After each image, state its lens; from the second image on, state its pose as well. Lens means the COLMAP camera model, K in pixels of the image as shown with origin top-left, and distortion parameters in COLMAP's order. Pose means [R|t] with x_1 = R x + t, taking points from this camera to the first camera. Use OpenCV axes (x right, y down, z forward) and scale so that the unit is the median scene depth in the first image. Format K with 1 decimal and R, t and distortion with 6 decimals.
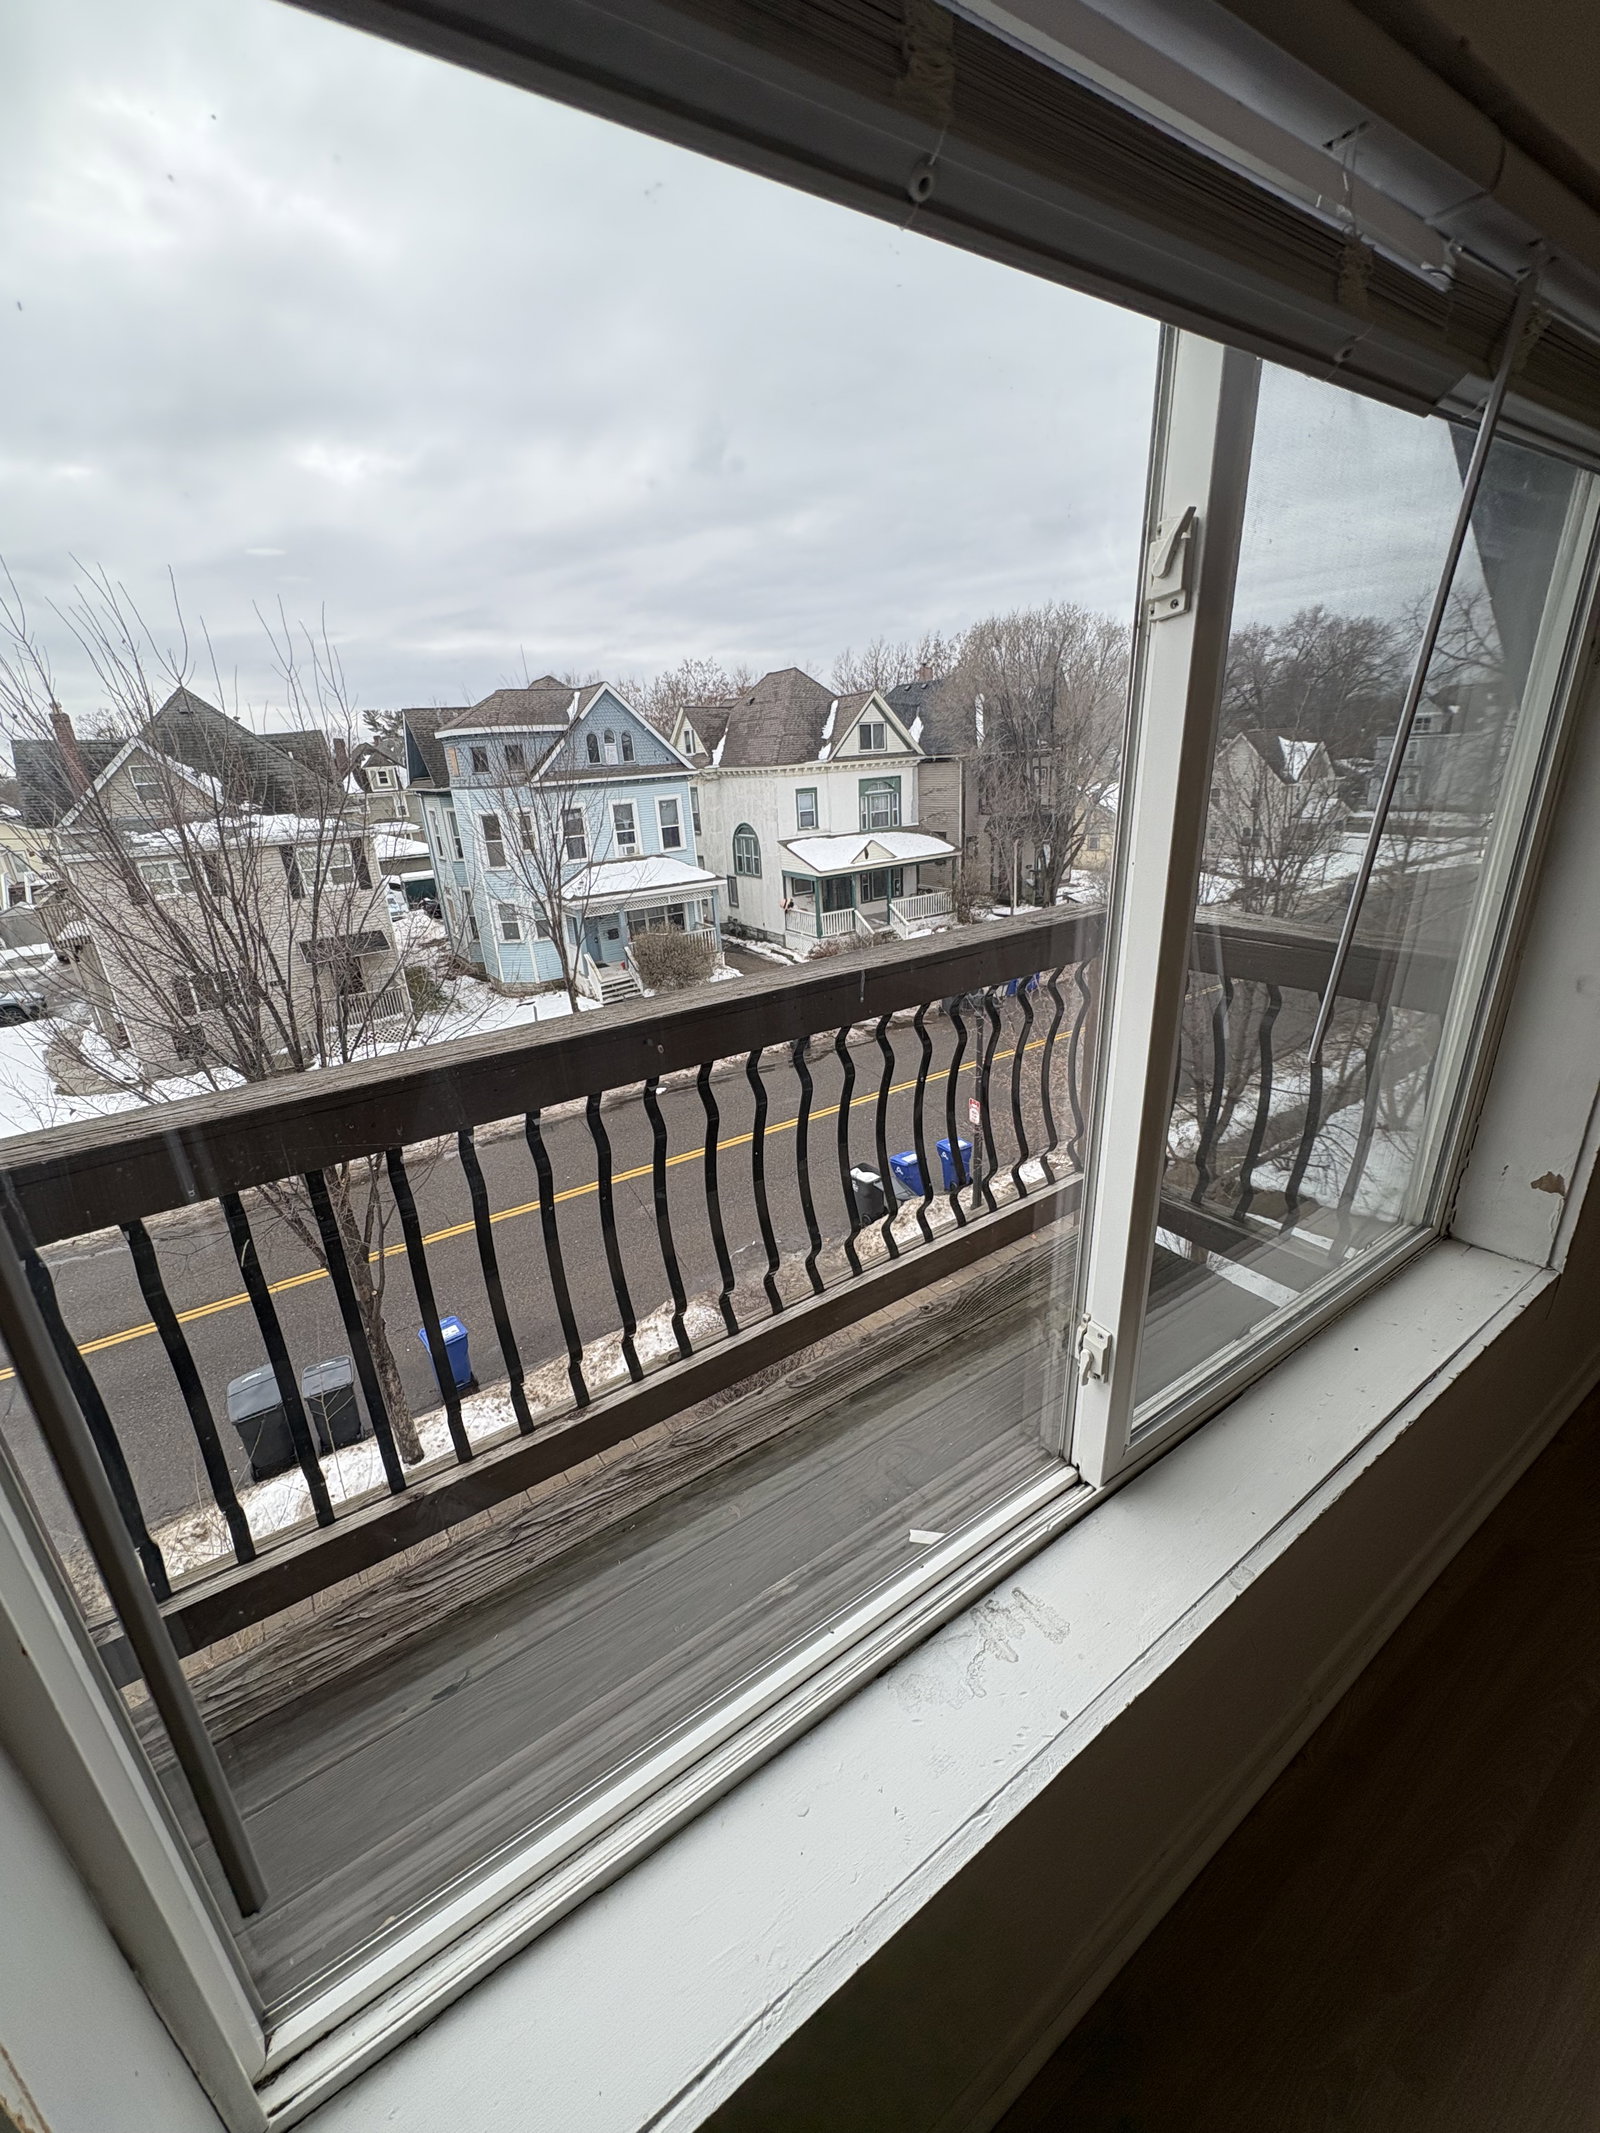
lens RADIAL K [[856.2, 0, 800.6], [0, 856.2, 1066.6], [0, 0, 1]] dist [-0.003485, 0.000781]
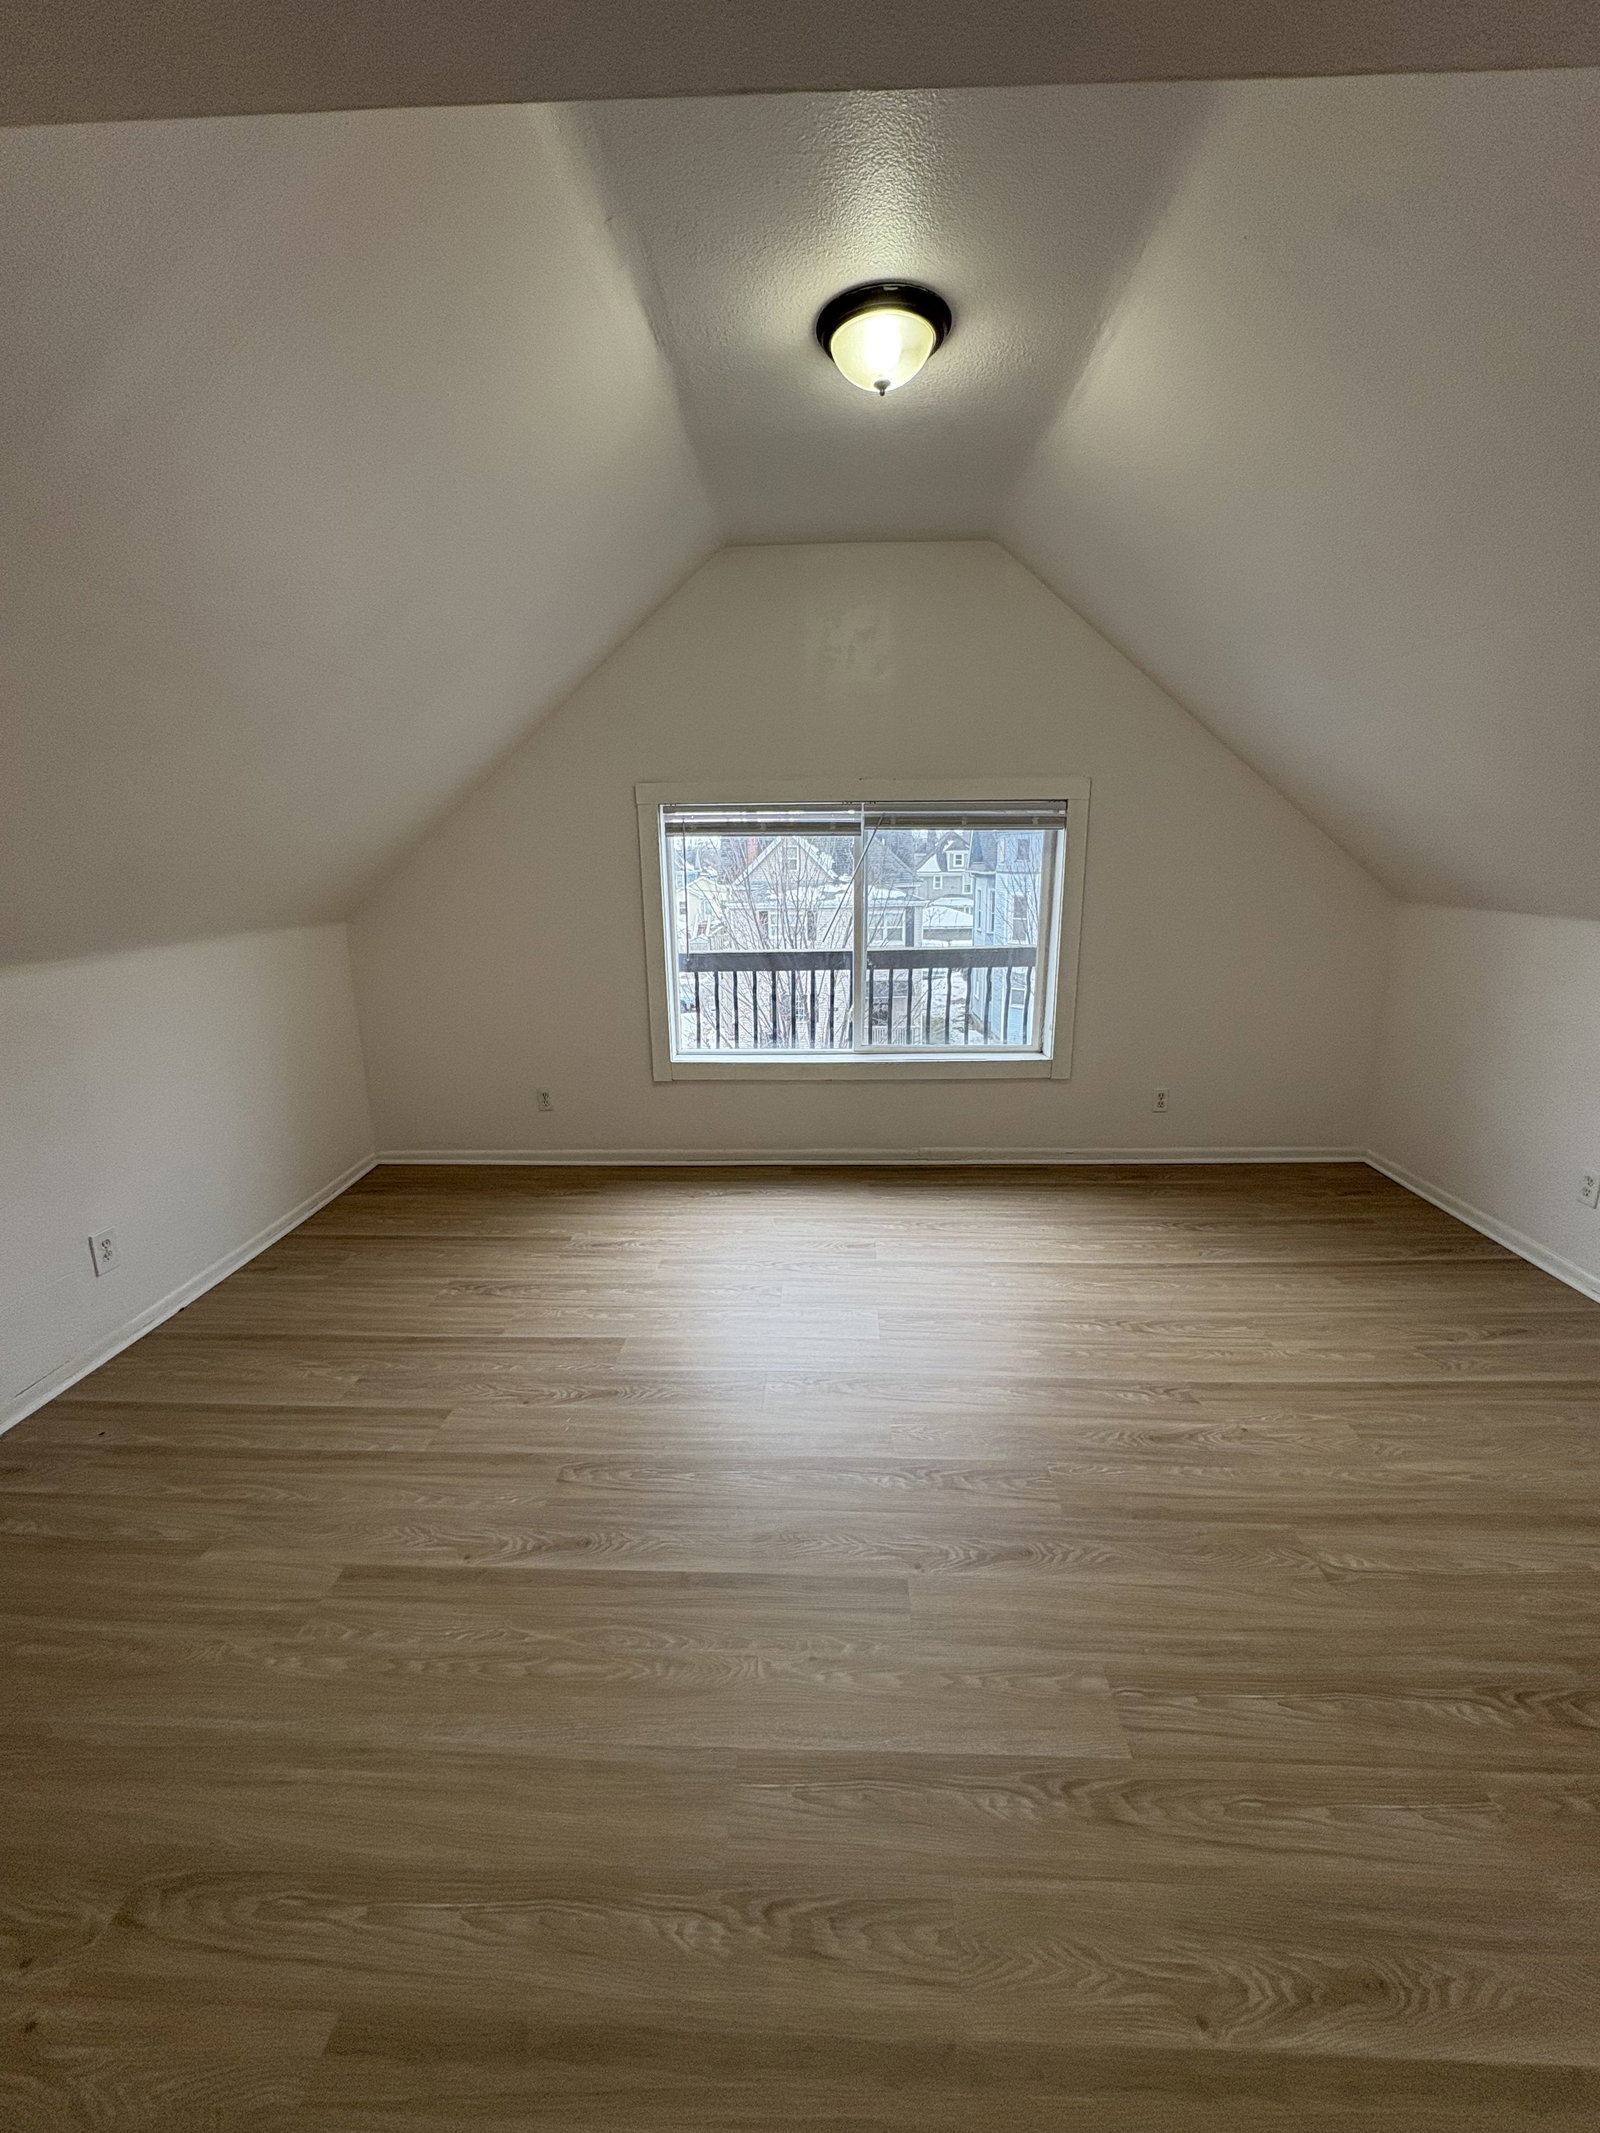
lens RADIAL K [[856.2, 0, 796.8], [0, 856.2, 1064.8], [0, 0, 1]] dist [-0.003485, 0.000781]
pose [[0.807625, 0.175118, -0.563094, 0.075617], [-0.227464, 0.973503, -0.023491, 0.023311], [0.544060, 0.147056, 0.826059, -0.084441]]
